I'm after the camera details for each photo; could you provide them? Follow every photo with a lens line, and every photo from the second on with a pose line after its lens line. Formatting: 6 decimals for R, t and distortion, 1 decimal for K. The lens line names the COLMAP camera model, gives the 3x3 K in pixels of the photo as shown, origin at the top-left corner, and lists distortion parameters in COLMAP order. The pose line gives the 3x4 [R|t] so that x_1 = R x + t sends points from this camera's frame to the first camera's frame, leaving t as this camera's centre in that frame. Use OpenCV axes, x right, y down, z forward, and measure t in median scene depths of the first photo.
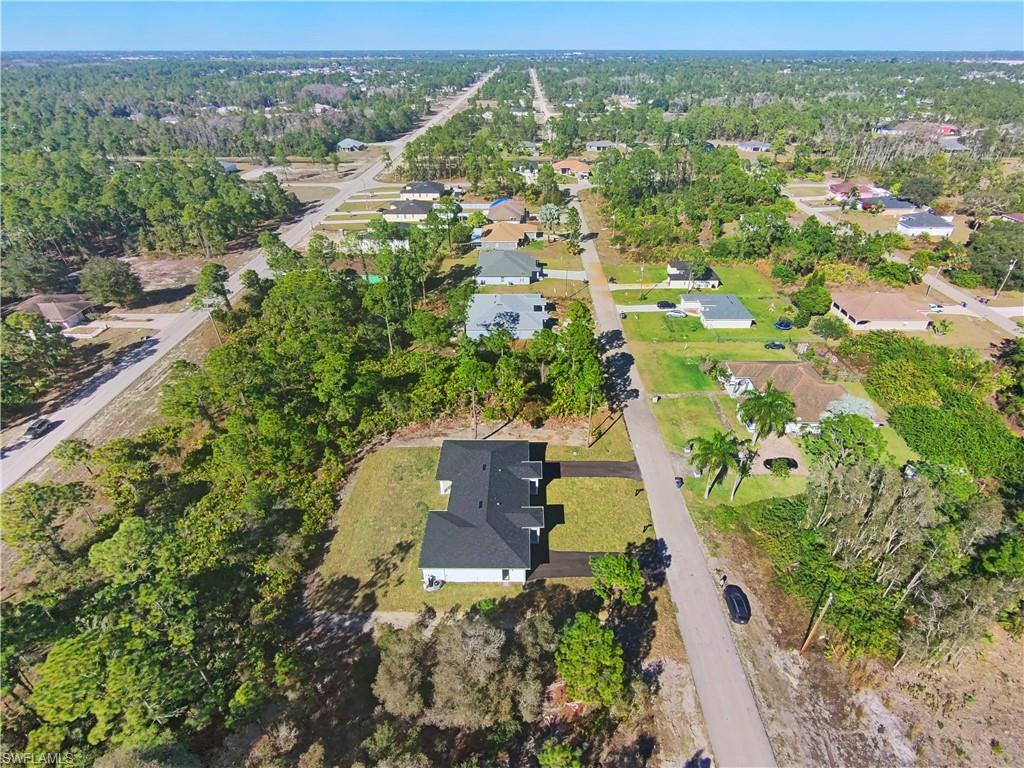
lens RADIAL K [[536.3, 0, 512.0], [0, 536.3, 384.0], [0, 0, 1]] dist [-0.030628, 0.013737]
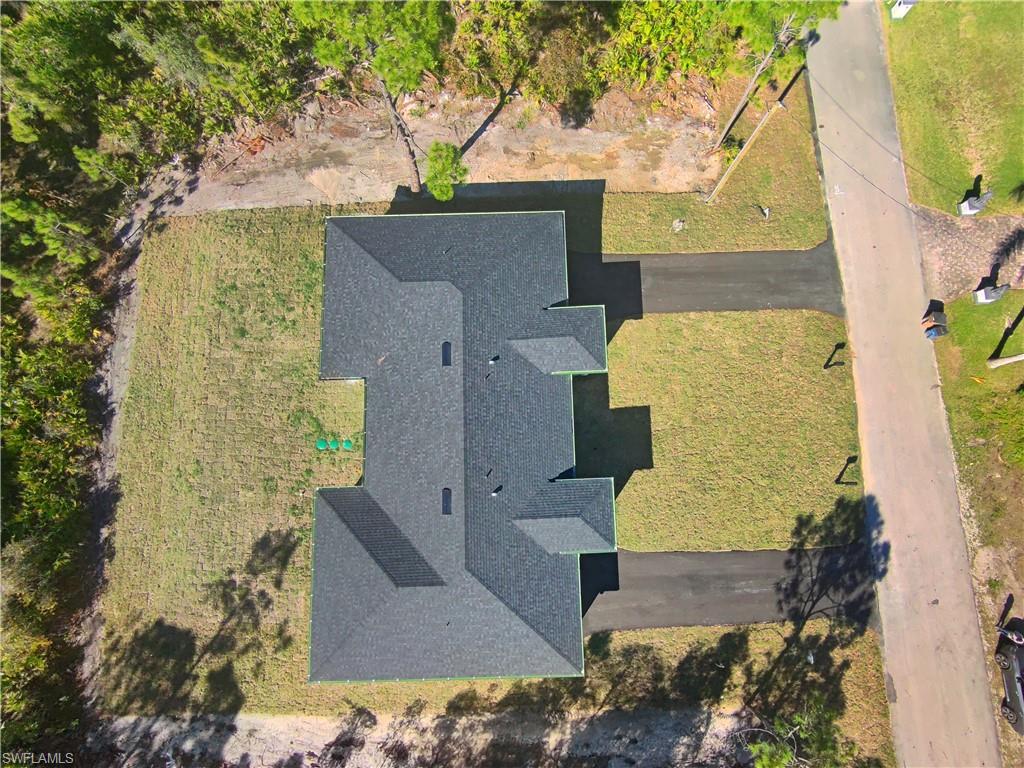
lens RADIAL K [[492.8, 0, 512.0], [0, 492.8, 384.0], [0, 0, 1]] dist [-0.002055, 0.000516]
pose [[0.999187, -0.038162, 0.013029, -0.014565], [0.015862, 0.669012, 0.743082, -0.073679], [-0.037073, -0.742271, 0.669073, 0.820716]]
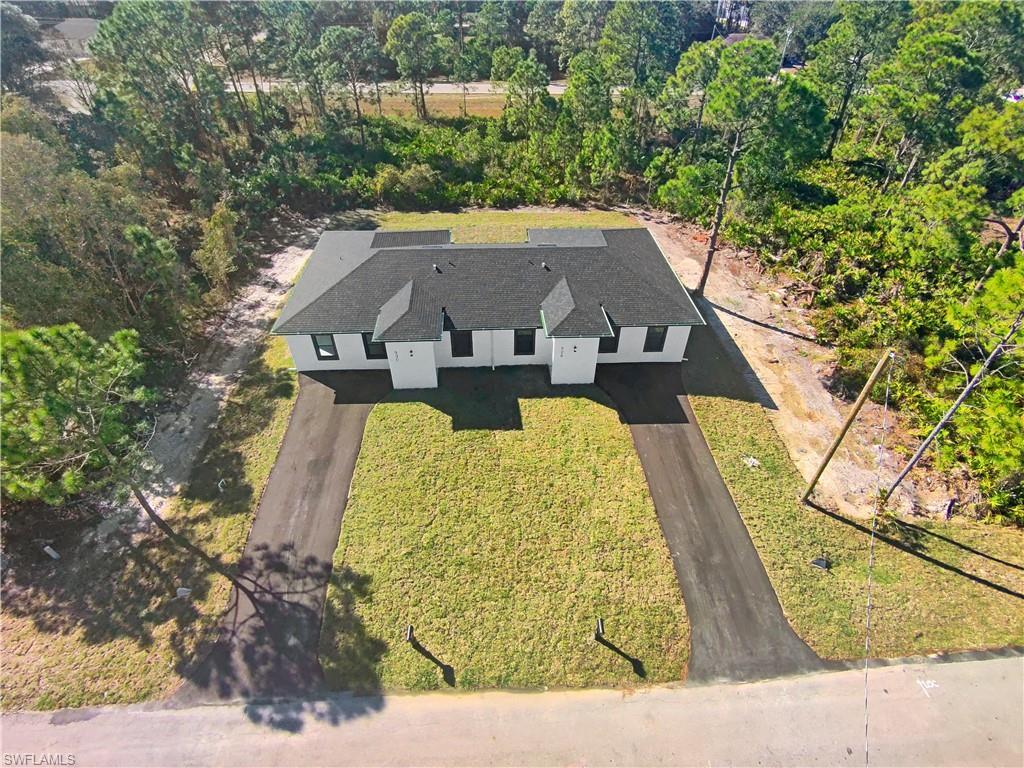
lens RADIAL K [[536.3, 0, 512.0], [0, 536.3, 384.0], [0, 0, 1]] dist [-0.030628, 0.013737]
pose [[0.064115, 0.639137, -0.766416, 0.381840], [-0.562147, 0.657687, 0.501438, 0.028456], [0.824549, 0.398688, 0.401456, 0.898548]]
